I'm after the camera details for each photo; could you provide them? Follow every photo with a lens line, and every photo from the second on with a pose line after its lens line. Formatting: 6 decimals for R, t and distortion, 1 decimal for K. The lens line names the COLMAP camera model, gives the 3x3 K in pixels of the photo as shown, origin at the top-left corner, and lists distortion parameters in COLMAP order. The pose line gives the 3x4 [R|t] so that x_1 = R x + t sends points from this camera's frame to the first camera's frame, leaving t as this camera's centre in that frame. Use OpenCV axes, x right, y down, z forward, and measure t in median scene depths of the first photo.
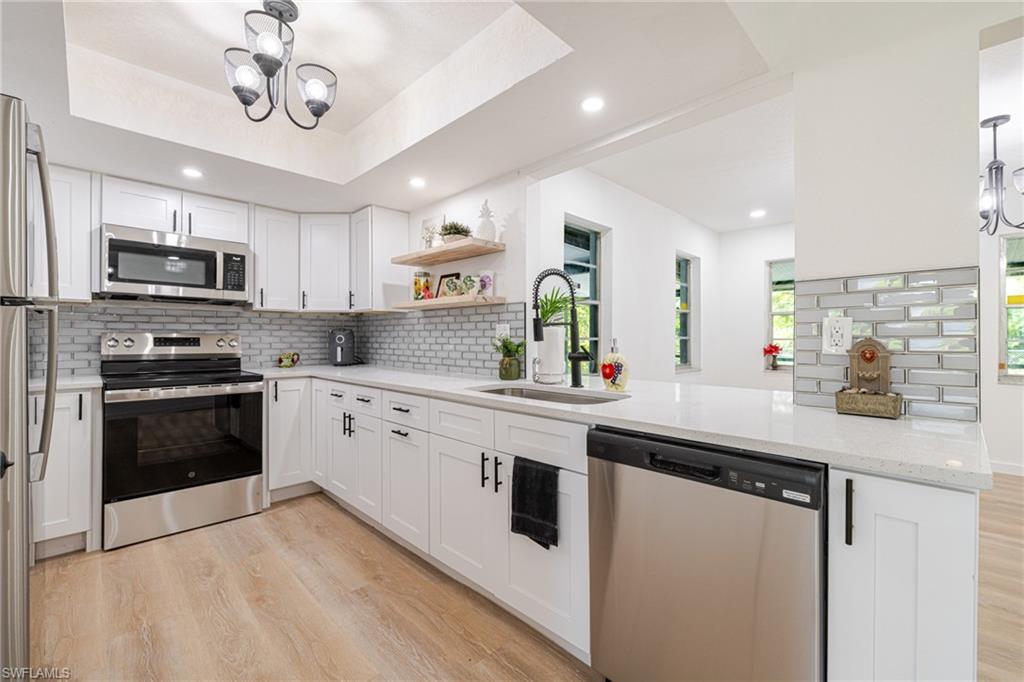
lens RADIAL K [[431.0, 0, 512.0], [0, 431.0, 341.0], [0, 0, 1]] dist [0.000549, 0.000017]
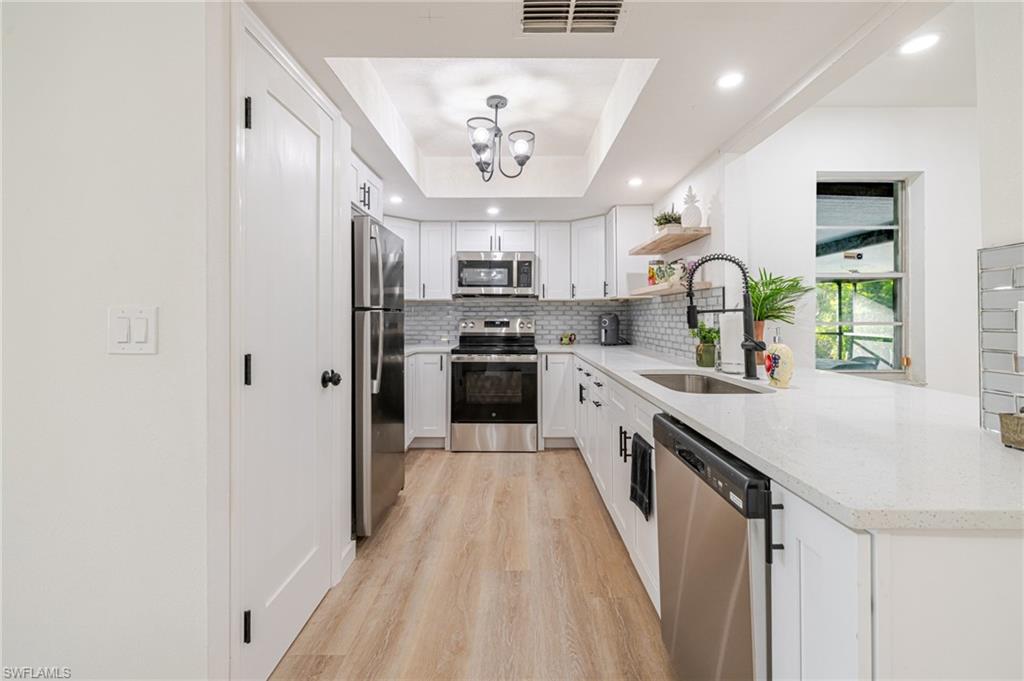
lens RADIAL K [[440.3, 0, 513.5], [0, 440.3, 319.4], [0, 0, 1]] dist [-0.000003, 0.000037]
pose [[0.703112, -0.000043, -0.711079, 0.350817], [-0.001729, 0.999997, -0.001770, -0.013066], [0.711077, 0.002474, 0.703110, -0.012917]]
